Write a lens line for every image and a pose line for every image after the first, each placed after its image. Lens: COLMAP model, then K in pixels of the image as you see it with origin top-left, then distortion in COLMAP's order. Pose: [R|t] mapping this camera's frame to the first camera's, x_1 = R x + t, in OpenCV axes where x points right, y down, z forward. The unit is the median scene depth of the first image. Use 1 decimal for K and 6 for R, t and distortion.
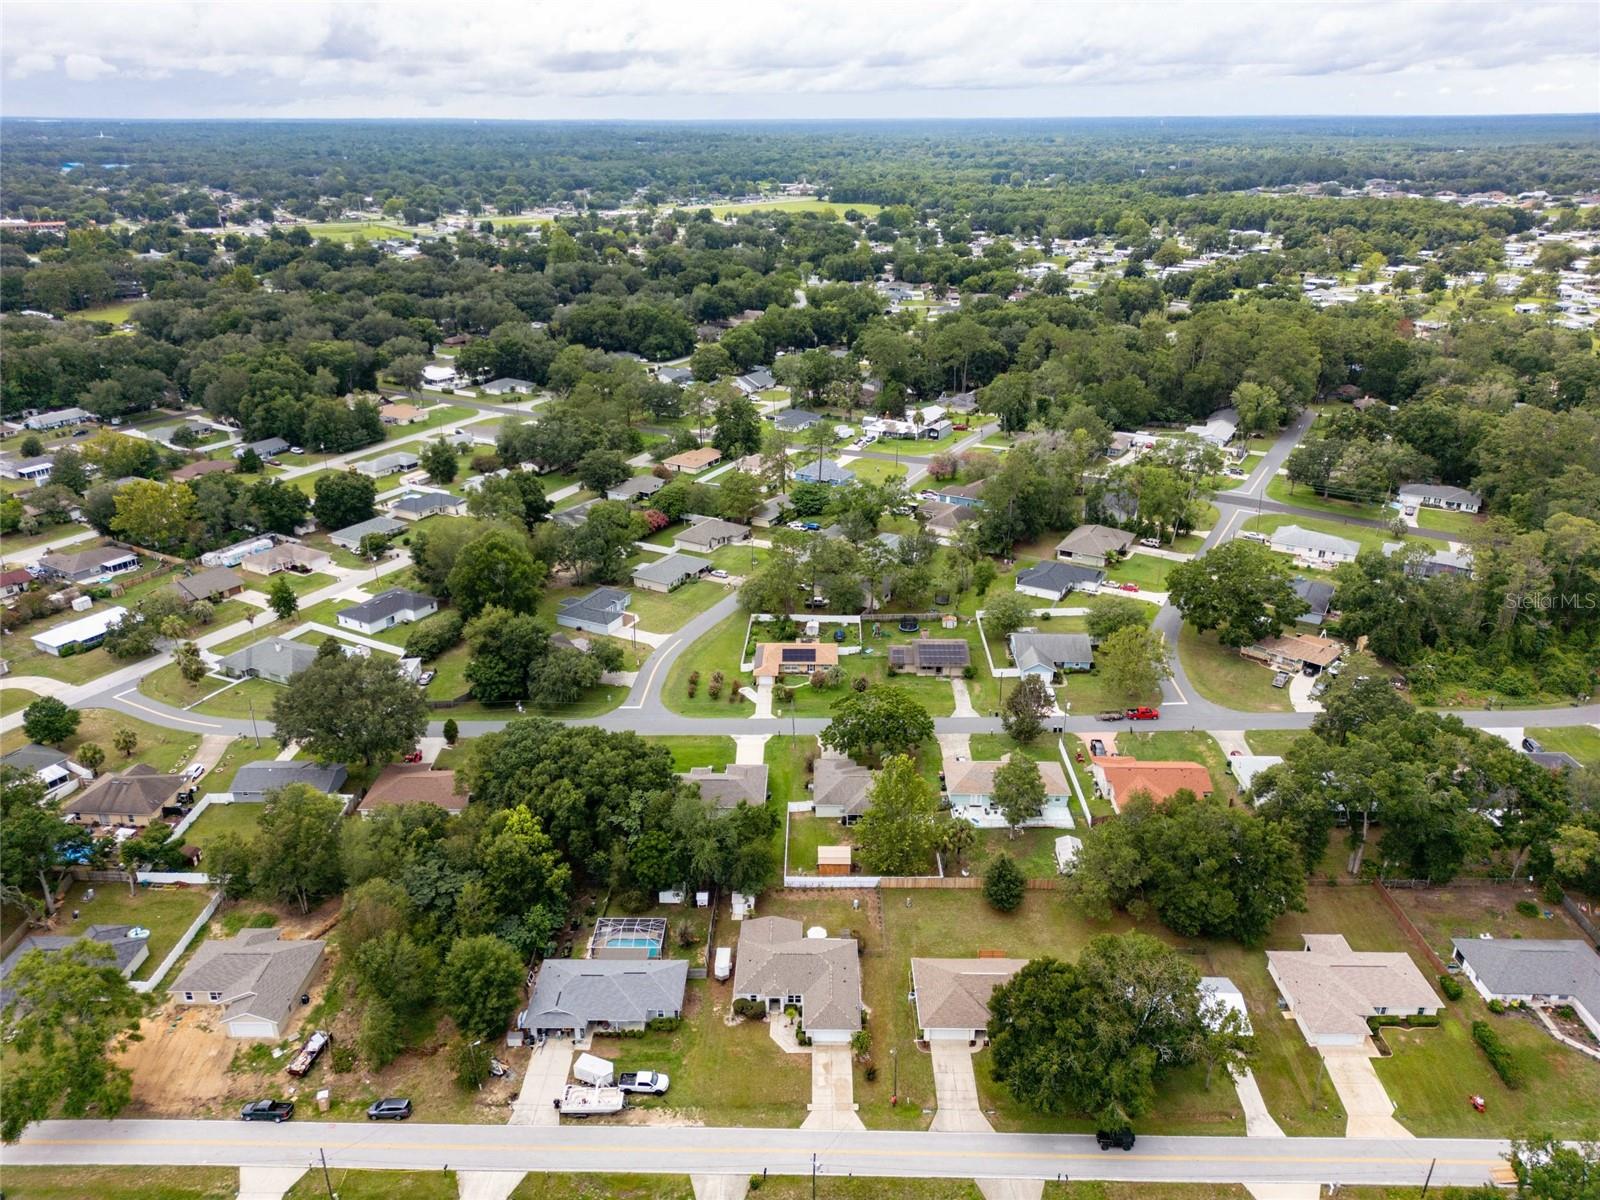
lens RADIAL K [[1122.8, 0, 801.0], [0, 1122.8, 599.2], [0, 0, 1]] dist [0.062950, -0.048840]
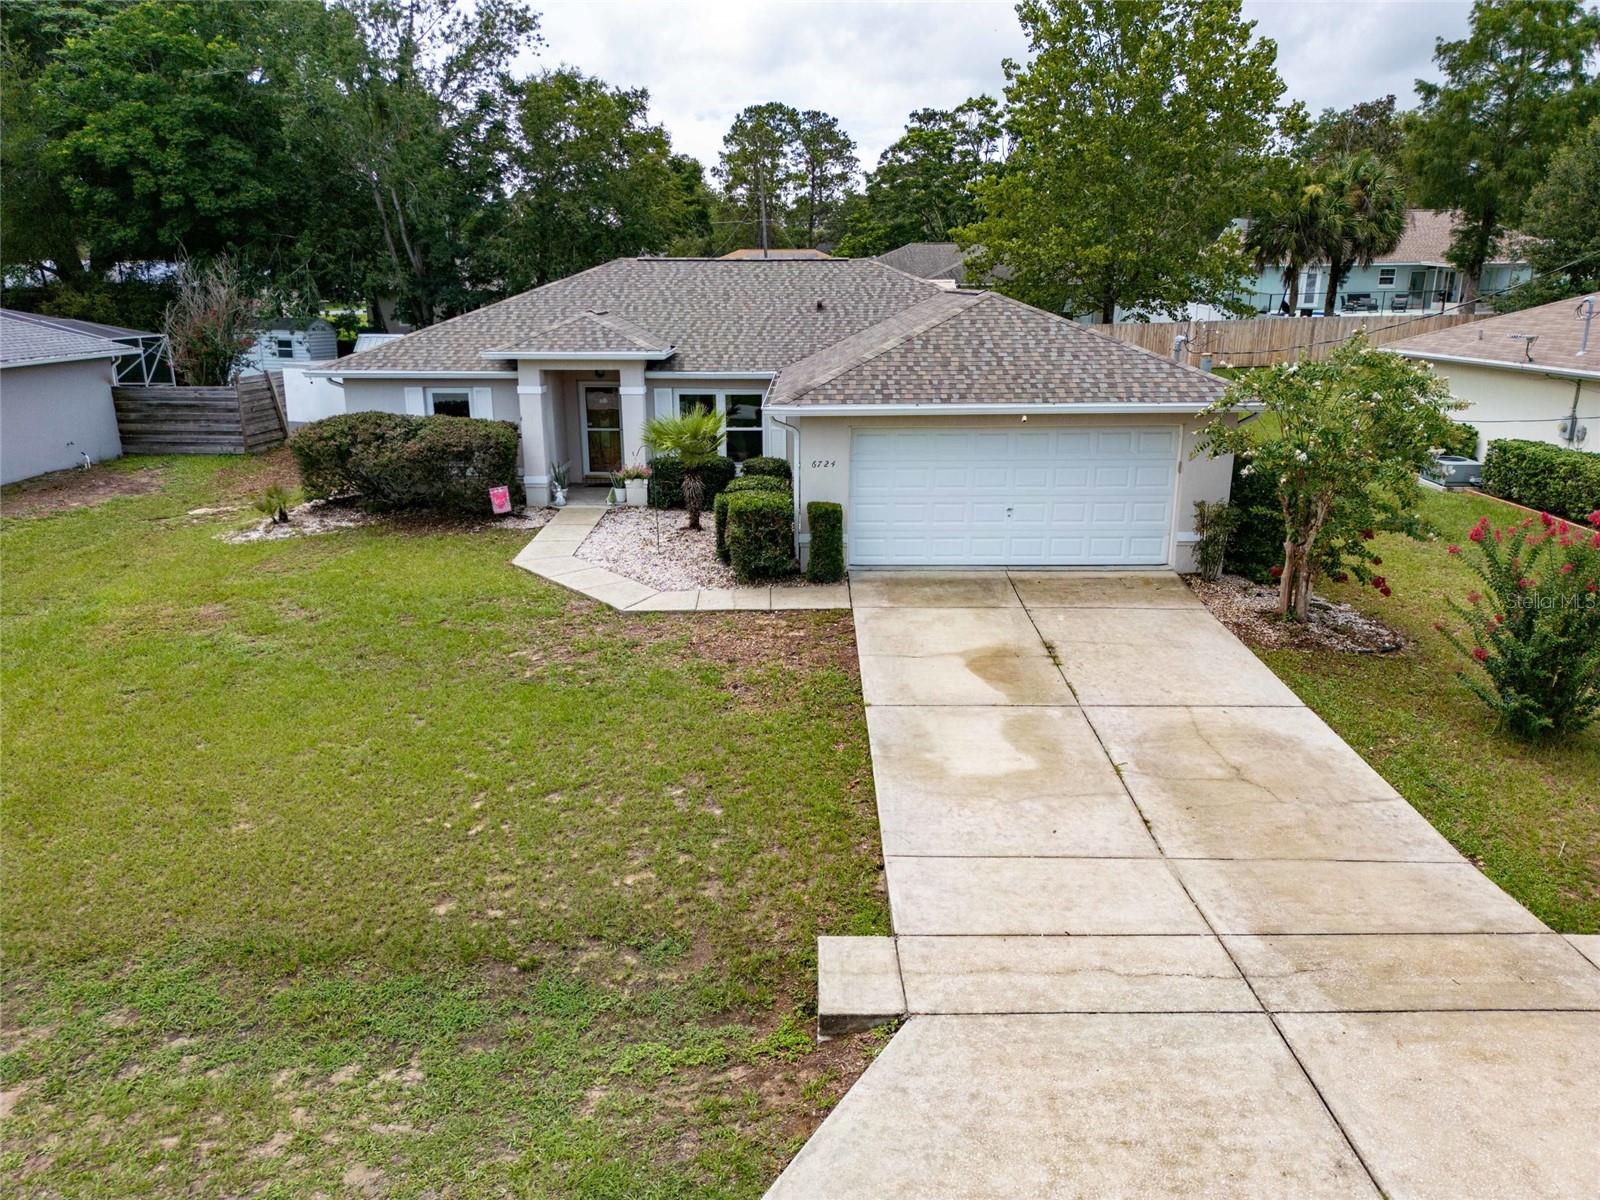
lens RADIAL K [[1122.8, 0, 796.2], [0, 1122.8, 603.6], [0, 0, 1]] dist [0.062950, -0.048840]
pose [[0.999978, 0.004091, 0.005165, 0.003834], [-0.003275, 0.988815, -0.149111, 0.427185], [-0.005717, 0.149091, 0.988807, 0.911977]]
